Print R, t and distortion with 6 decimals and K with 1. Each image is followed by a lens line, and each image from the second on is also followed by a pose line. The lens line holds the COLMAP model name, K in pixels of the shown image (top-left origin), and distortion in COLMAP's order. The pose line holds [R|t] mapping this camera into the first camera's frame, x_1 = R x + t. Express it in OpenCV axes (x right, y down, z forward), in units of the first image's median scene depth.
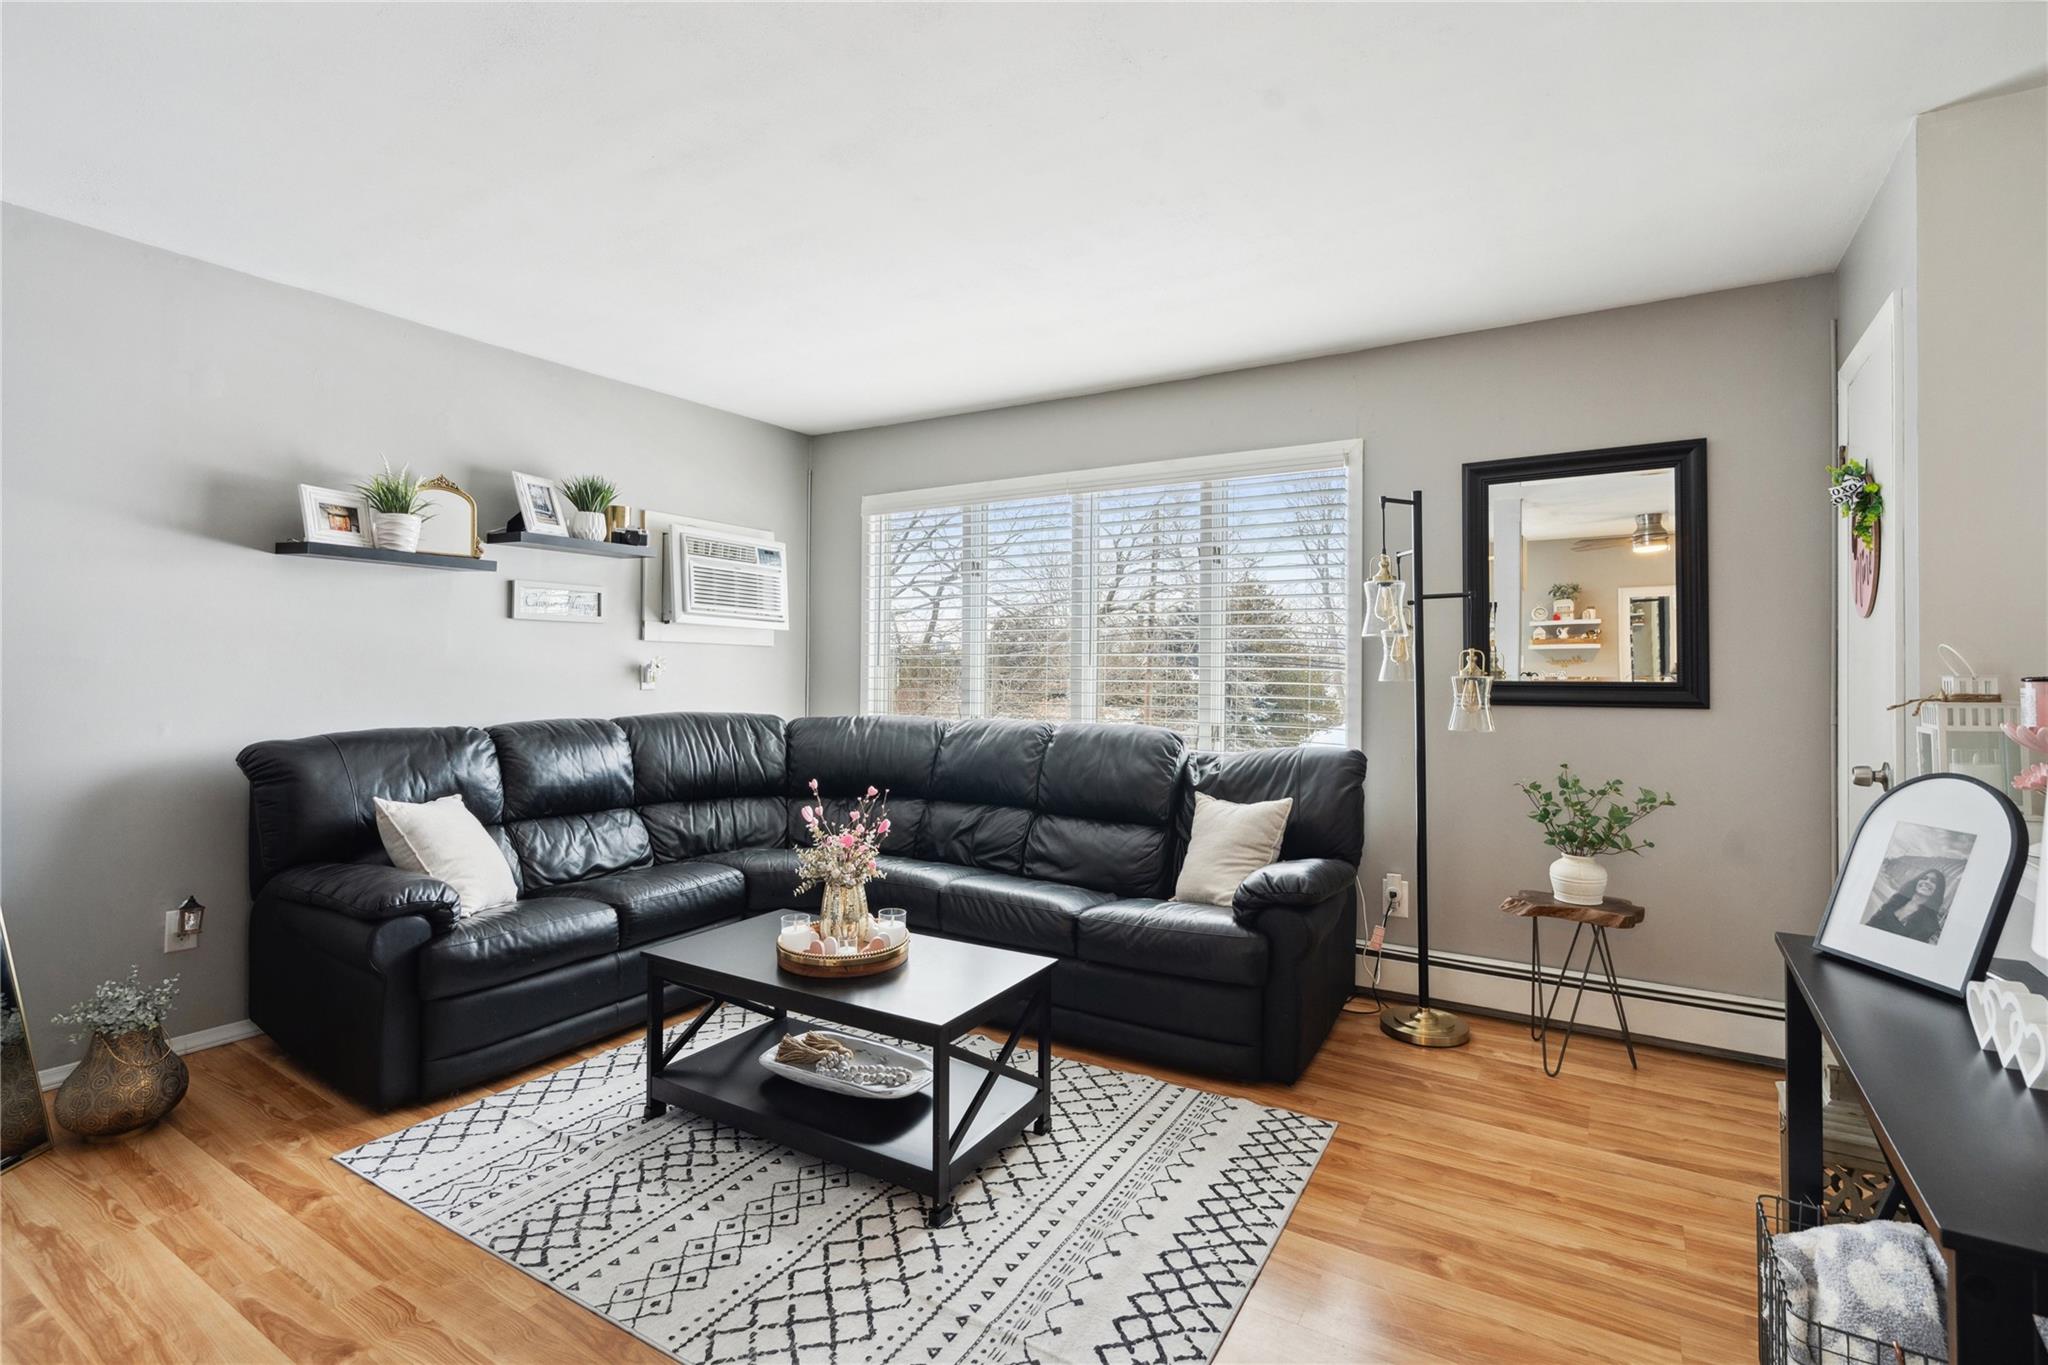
lens RADIAL K [[940.0, 0, 1020.8], [0, 940.0, 653.5], [0, 0, 1]] dist [-0.001497, -0.000142]
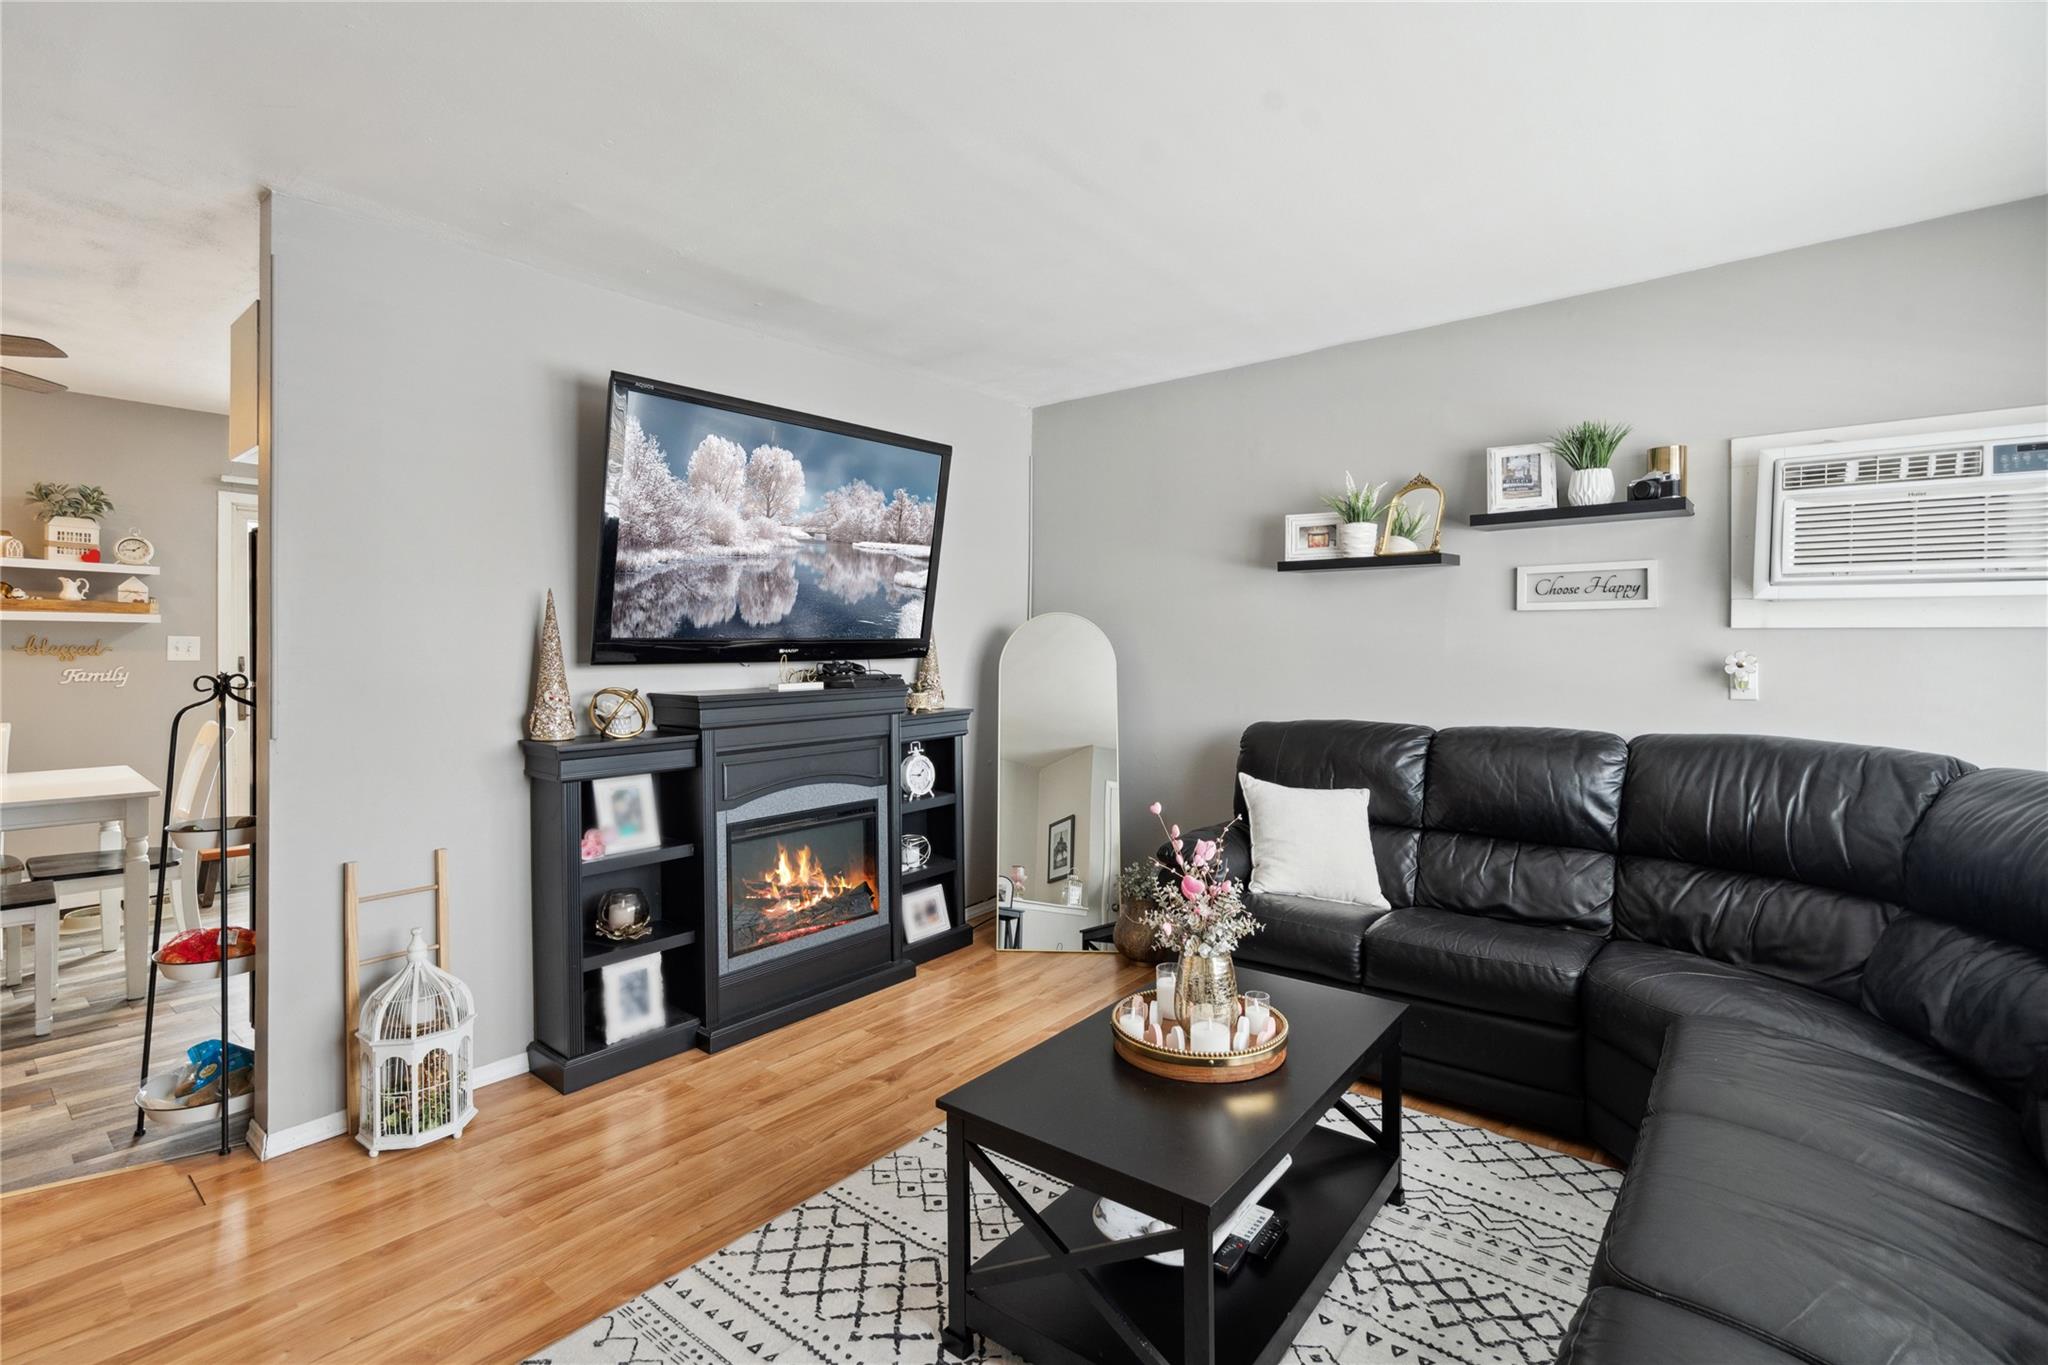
lens RADIAL K [[940.0, 0, 1020.8], [0, 940.0, 653.5], [0, 0, 1]] dist [-0.001497, -0.000142]
pose [[-0.128320, -0.010518, -0.991677, 0.430672], [0.007179, 0.999908, -0.011534, 0.011327], [0.991707, -0.008599, -0.128233, 0.703959]]
